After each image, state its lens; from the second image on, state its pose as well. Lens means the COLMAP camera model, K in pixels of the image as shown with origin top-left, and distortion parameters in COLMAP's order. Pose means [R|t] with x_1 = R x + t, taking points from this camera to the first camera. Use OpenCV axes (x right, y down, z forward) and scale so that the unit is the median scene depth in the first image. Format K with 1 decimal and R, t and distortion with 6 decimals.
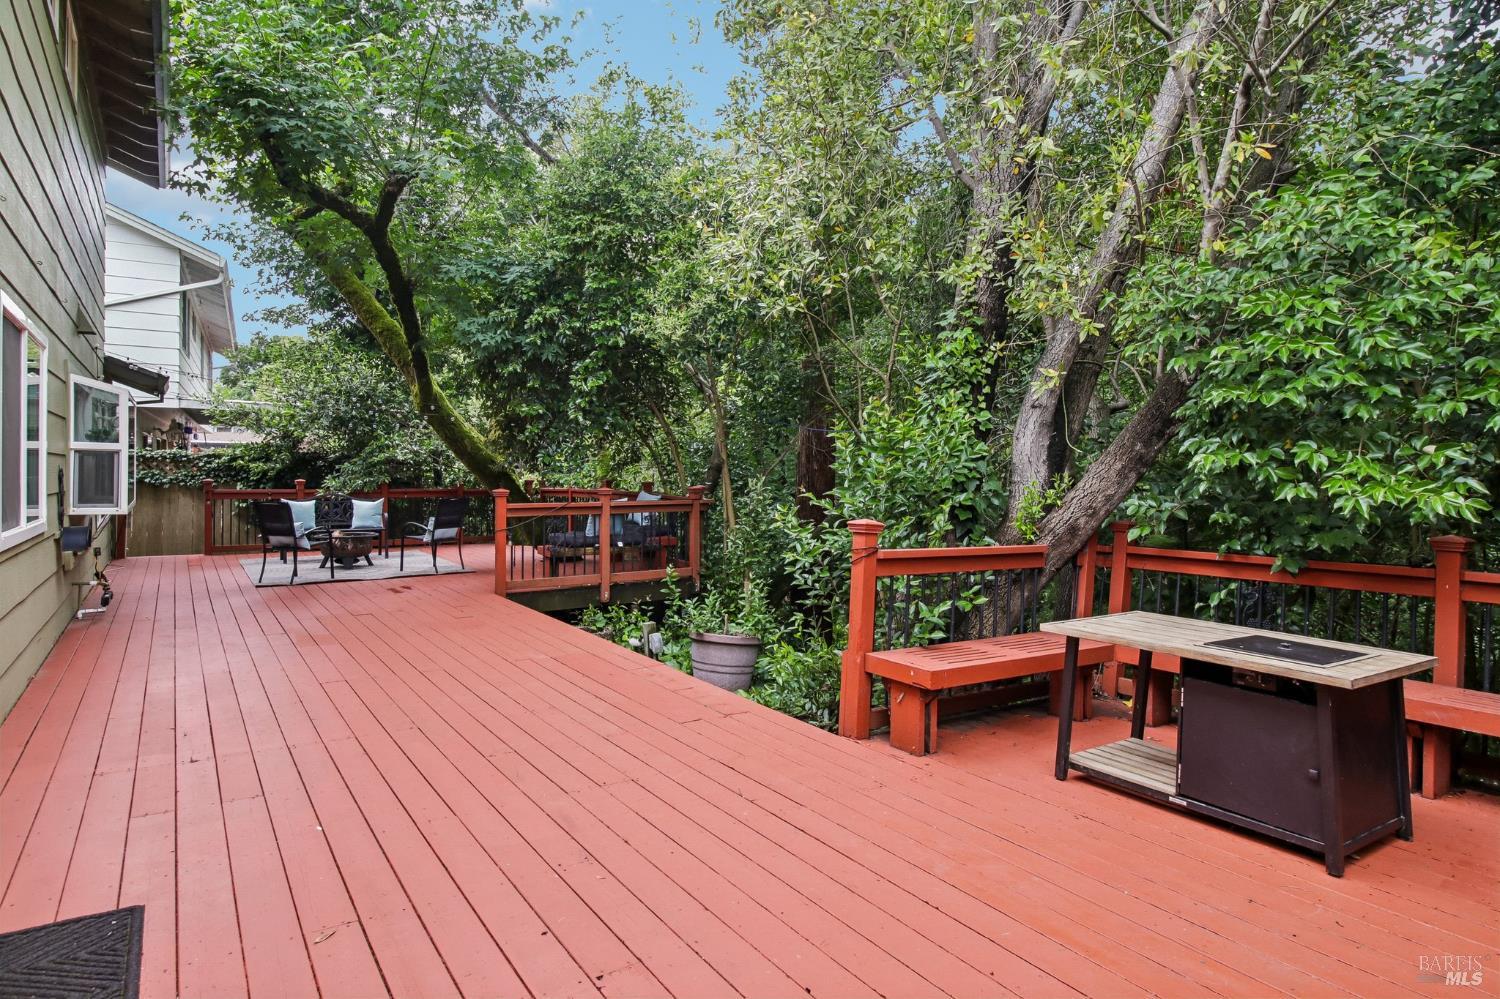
lens RADIAL K [[863.0, 0, 747.0], [0, 863.0, 465.7], [0, 0, 1]] dist [0.005641, -0.003767]
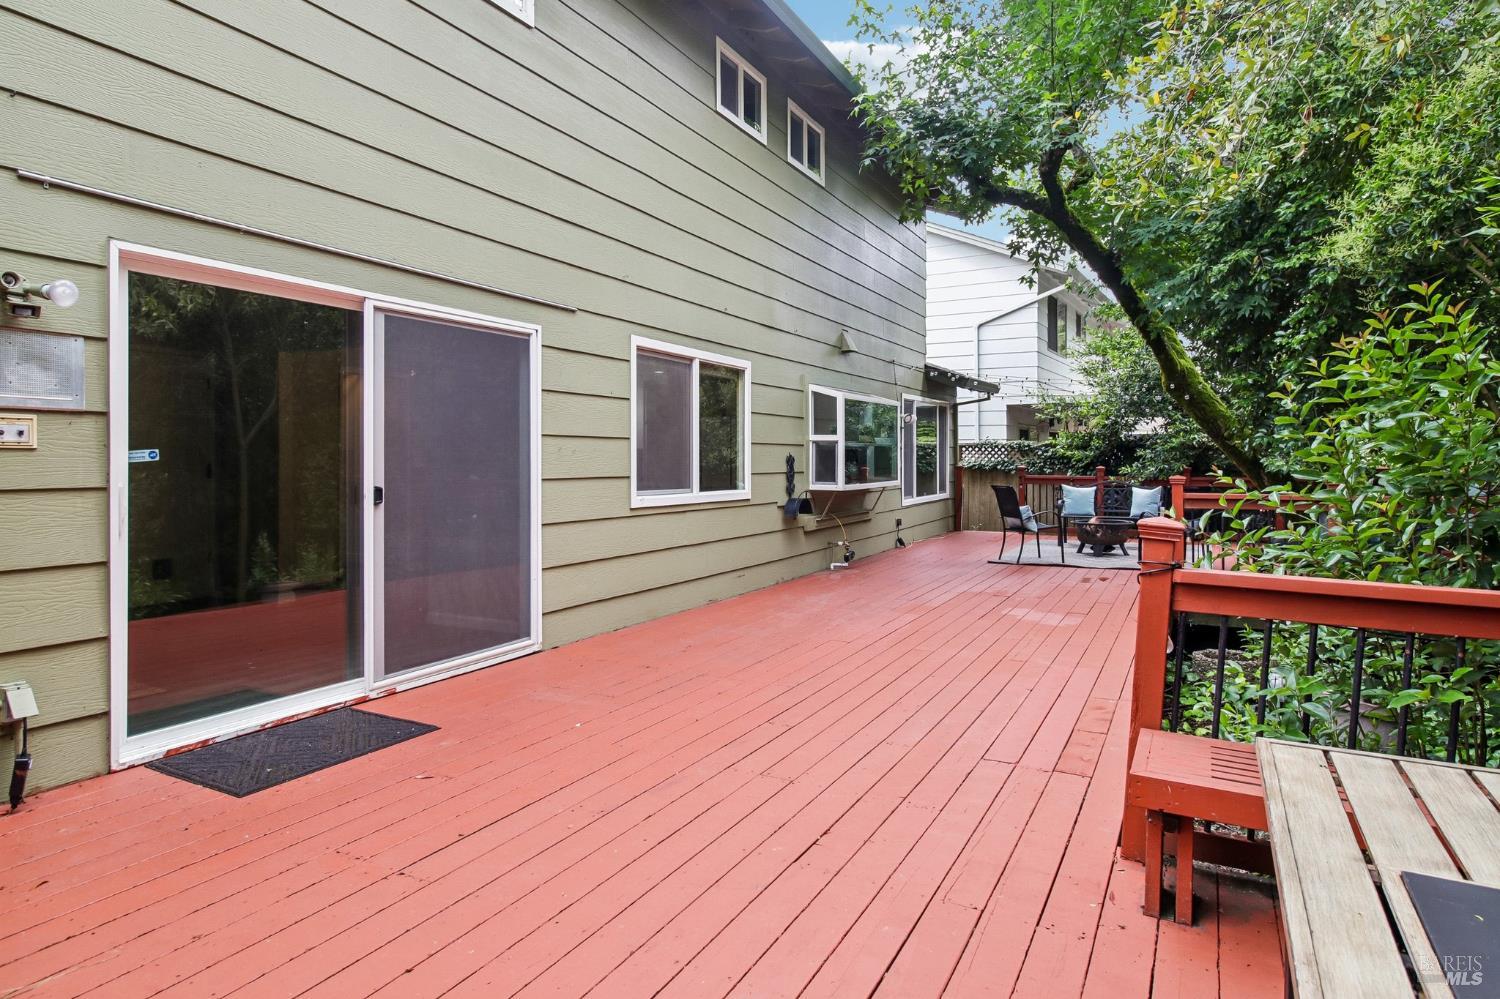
lens RADIAL K [[863.0, 0, 753.5], [0, 863.0, 467.9], [0, 0, 1]] dist [0.005641, -0.003767]
pose [[0.486750, 0.002849, -0.873537, 0.210660], [0.007733, 0.999941, 0.007571, 0.007776], [0.873507, -0.010440, 0.486699, 0.169918]]
